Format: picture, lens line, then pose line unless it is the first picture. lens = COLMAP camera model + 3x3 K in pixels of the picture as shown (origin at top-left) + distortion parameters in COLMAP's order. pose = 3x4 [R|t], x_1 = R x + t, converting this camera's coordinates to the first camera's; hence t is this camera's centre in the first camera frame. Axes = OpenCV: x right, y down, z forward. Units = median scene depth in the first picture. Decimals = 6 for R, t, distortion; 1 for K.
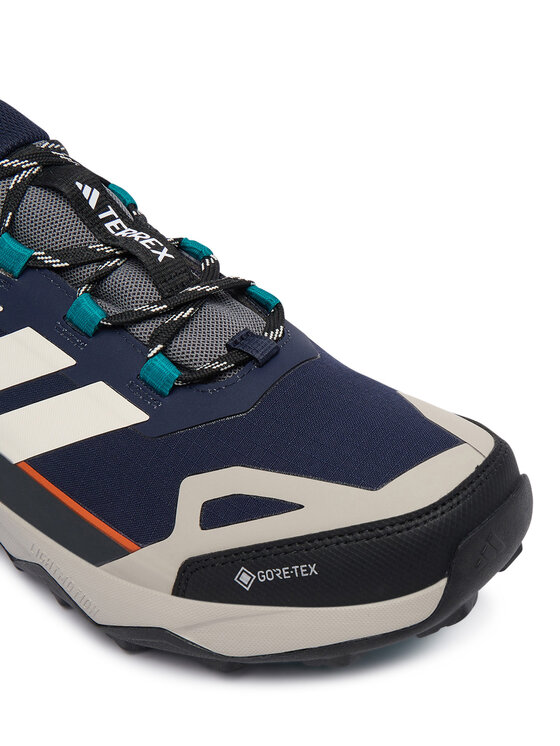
lens RADIAL K [[863.8, 0, 280.0], [0, 863.8, 373.0], [0, 0, 1]] dist [-0.054088, -0.008797]
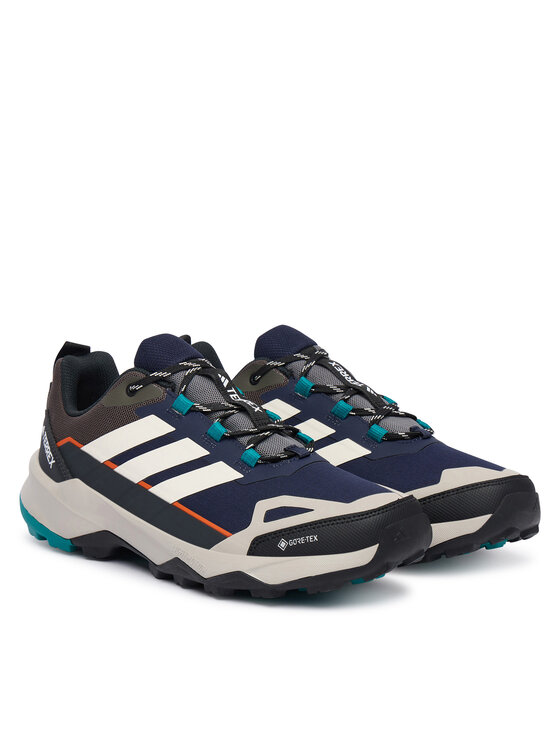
lens RADIAL K [[1776.3, 0, 280.0], [0, 1776.3, 373.0], [0, 0, 1]] dist [-0.003917, -0.008704]
pose [[0.993999, 0.057570, -0.093012, 0.309380], [-0.092585, 0.895609, -0.435100, 1.641680], [0.058254, 0.441100, 0.895565, -2.850696]]
